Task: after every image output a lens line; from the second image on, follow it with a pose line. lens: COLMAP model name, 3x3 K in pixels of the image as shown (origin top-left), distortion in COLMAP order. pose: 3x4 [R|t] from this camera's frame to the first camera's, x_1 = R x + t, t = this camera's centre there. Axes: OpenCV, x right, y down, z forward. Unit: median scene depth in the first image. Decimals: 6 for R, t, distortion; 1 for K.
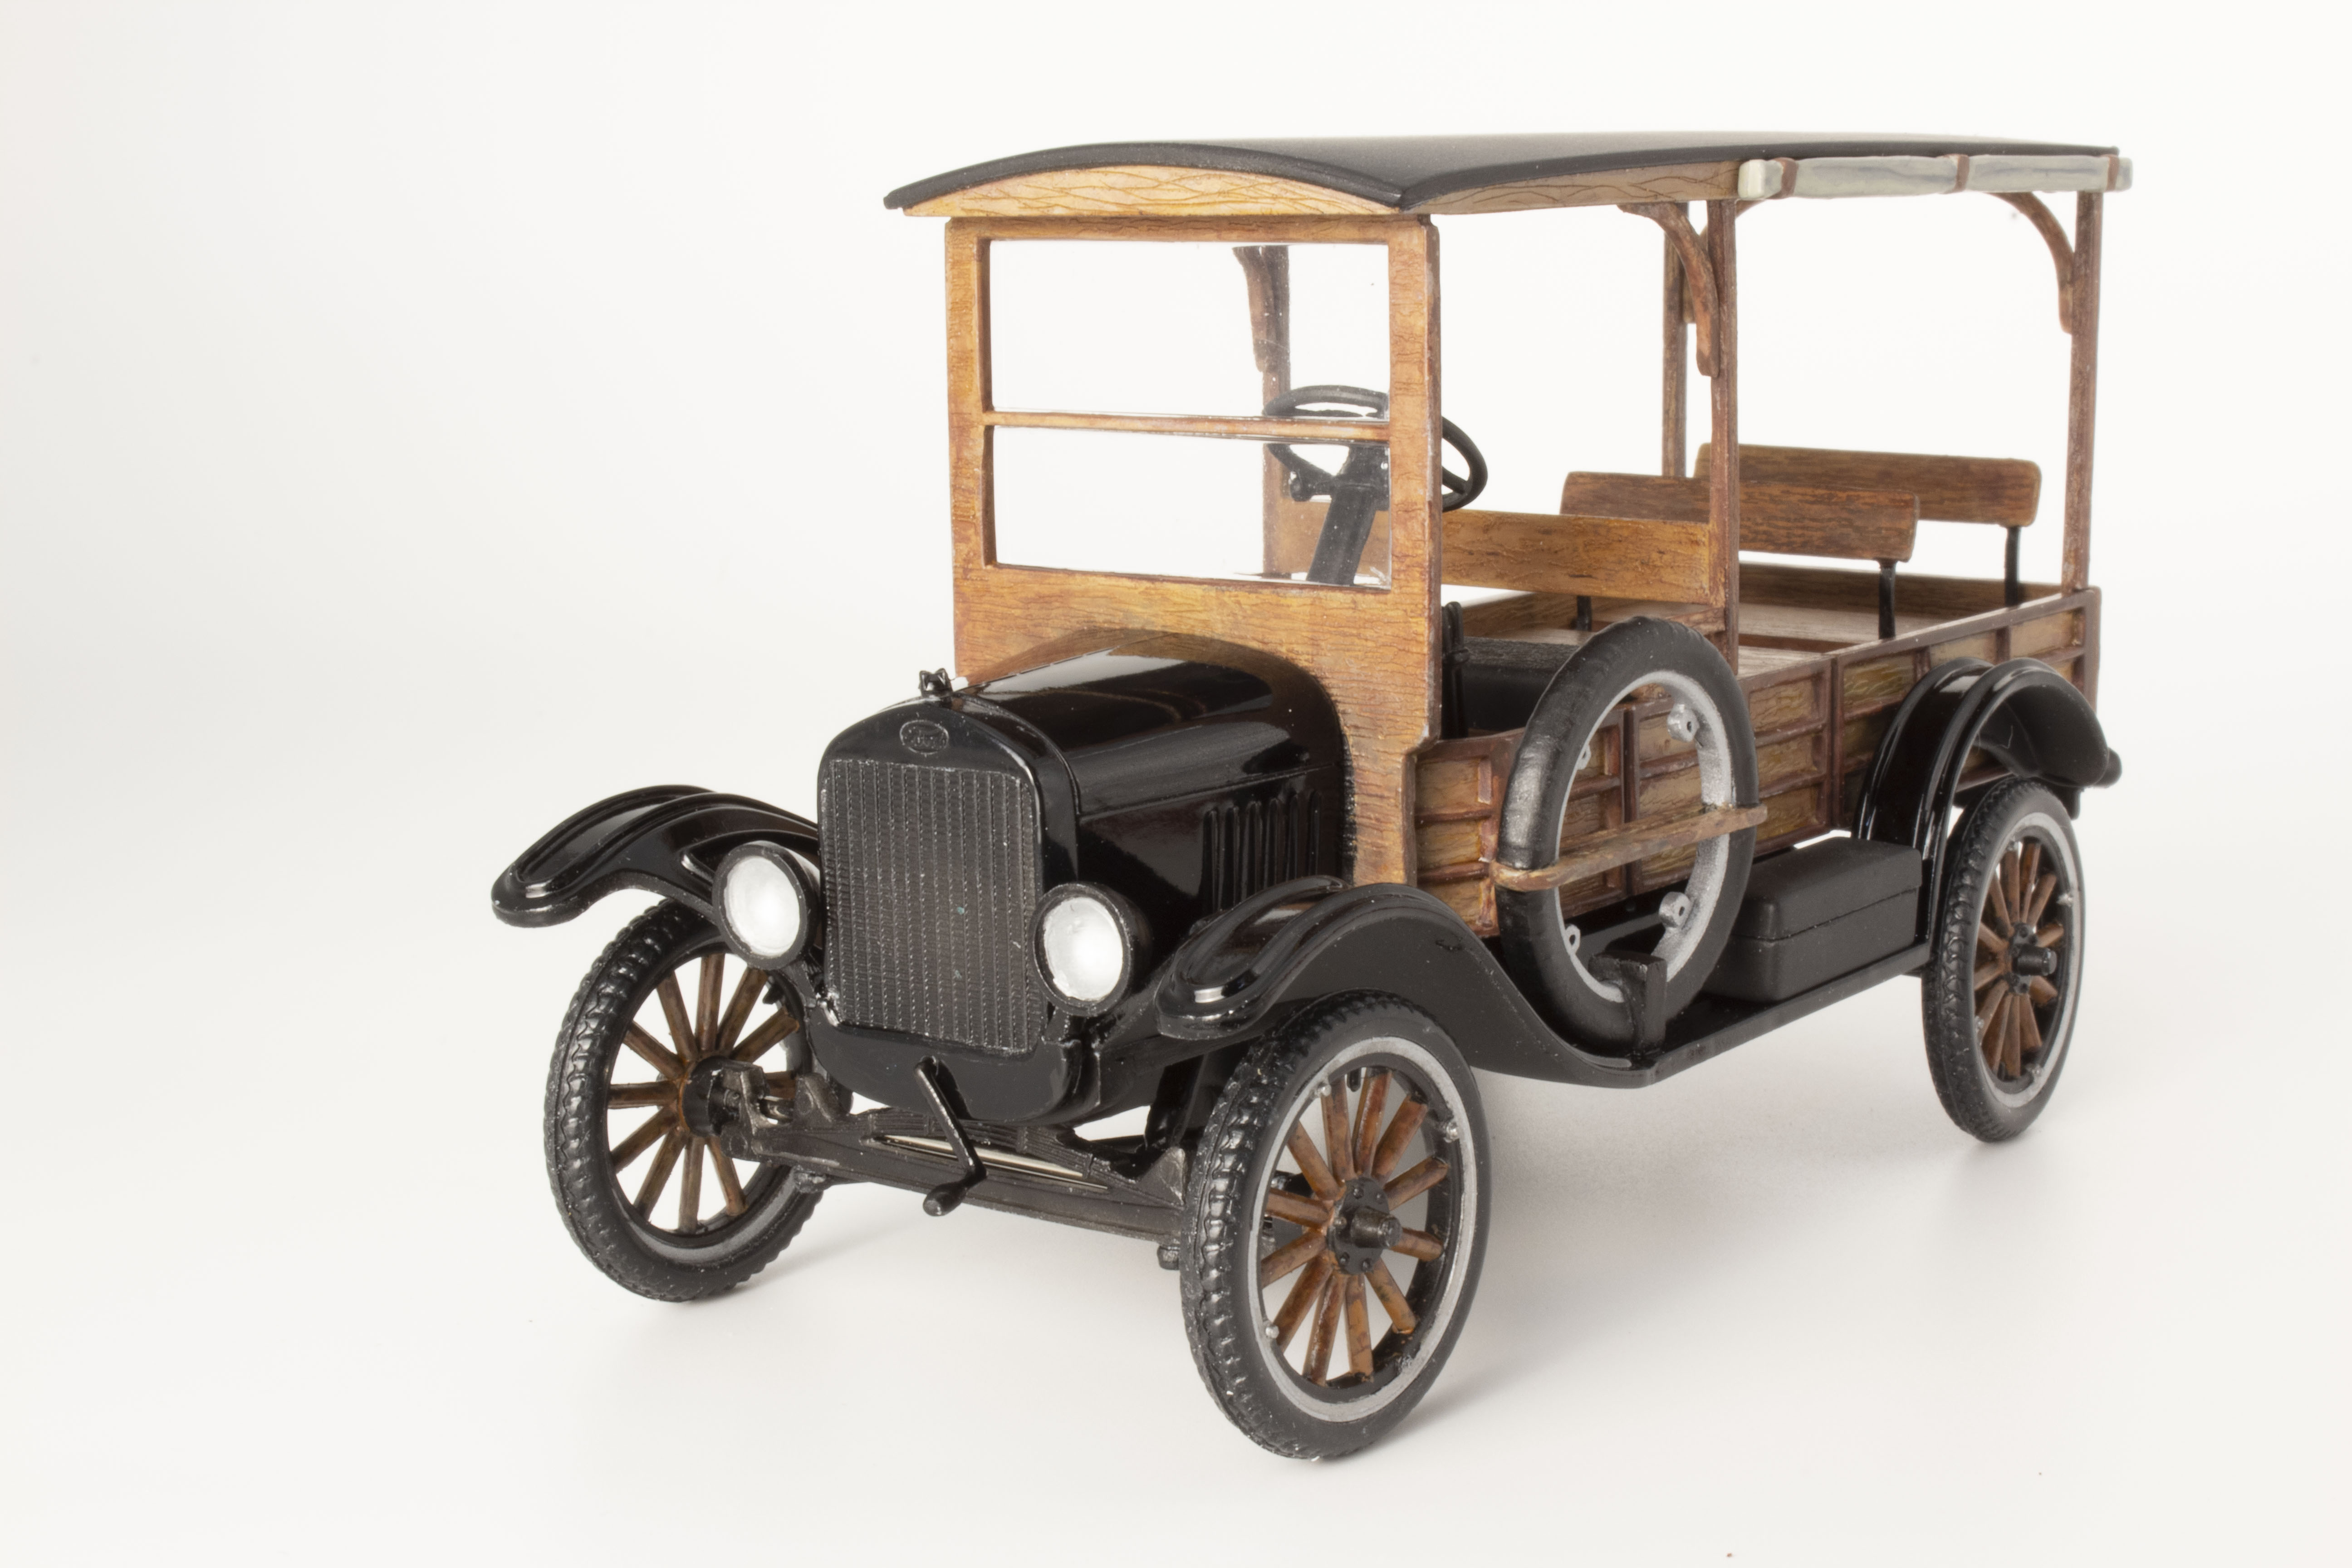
lens RADIAL K [[4112.6, 0, 1178.0], [0, 4112.6, 1087.0], [0, 0, 1]] dist [-0.137294, 0.252094]
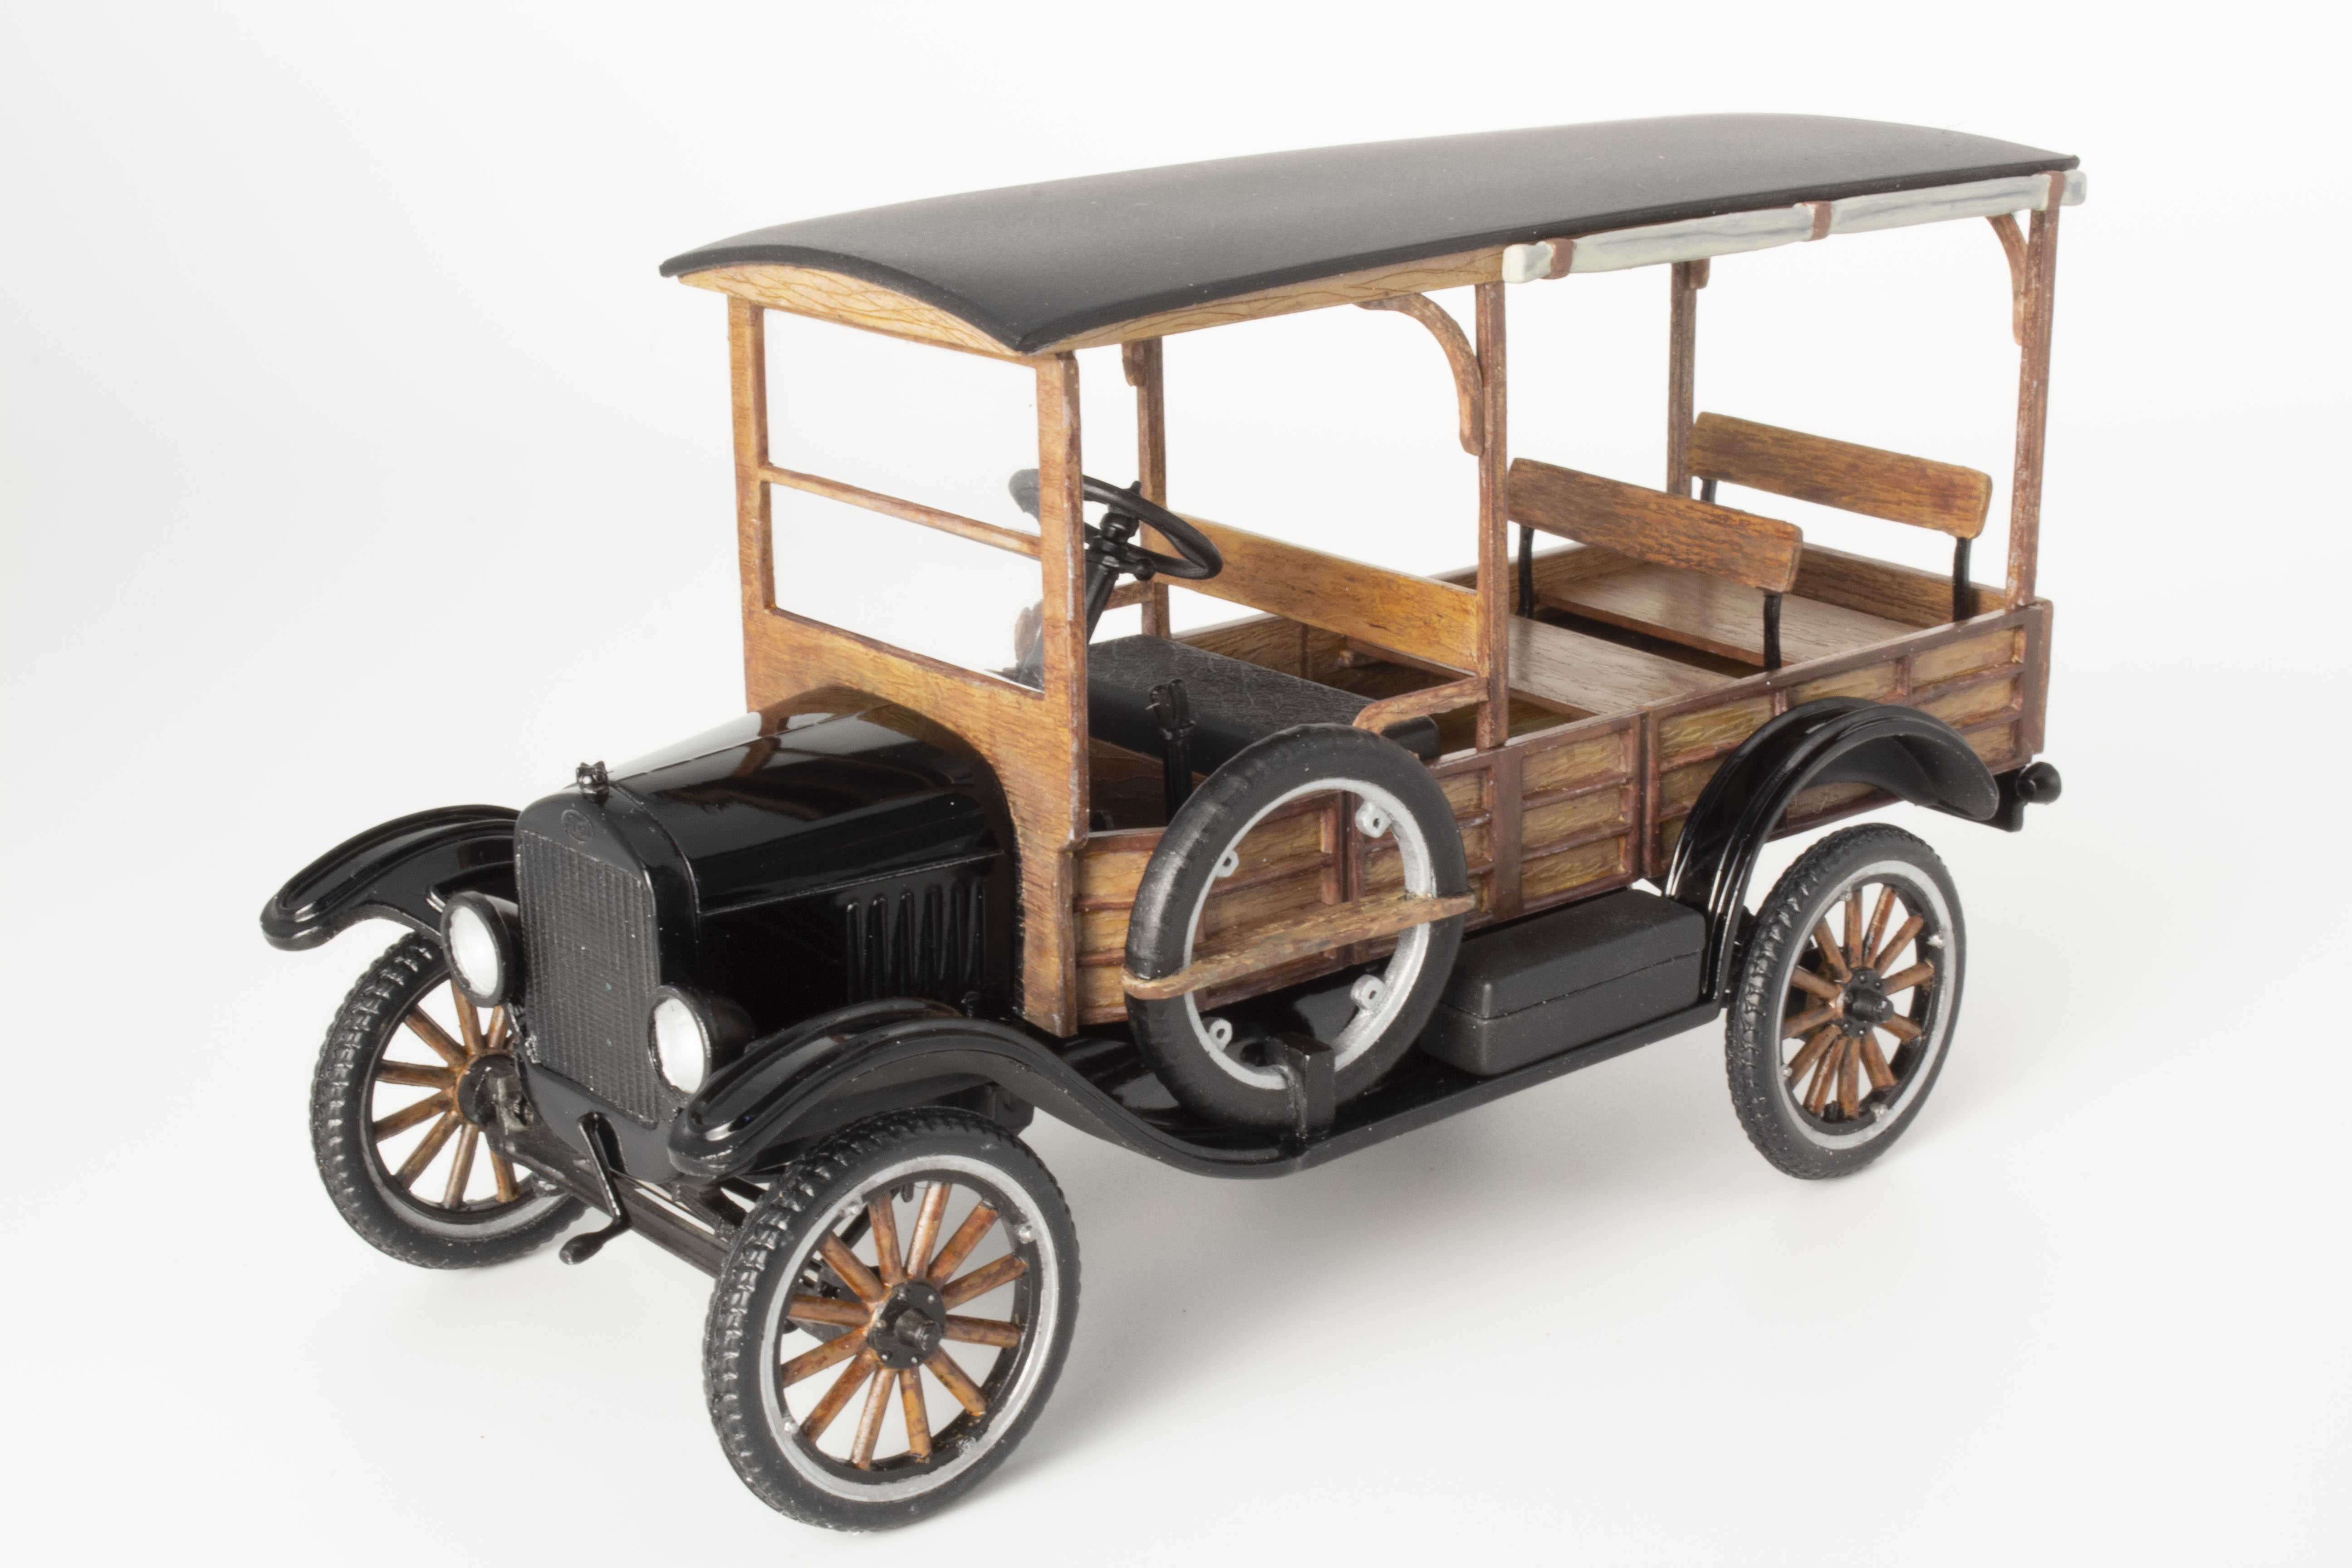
lens RADIAL K [[4112.6, 0, 1178.0], [0, 4112.6, 1087.0], [0, 0, 1]] dist [-0.137294, 0.252094]
pose [[0.970758, 0.087667, -0.223480, 0.311706], [-0.057594, 0.988797, 0.137708, -0.161279], [0.233049, -0.120810, 0.964932, -0.009965]]
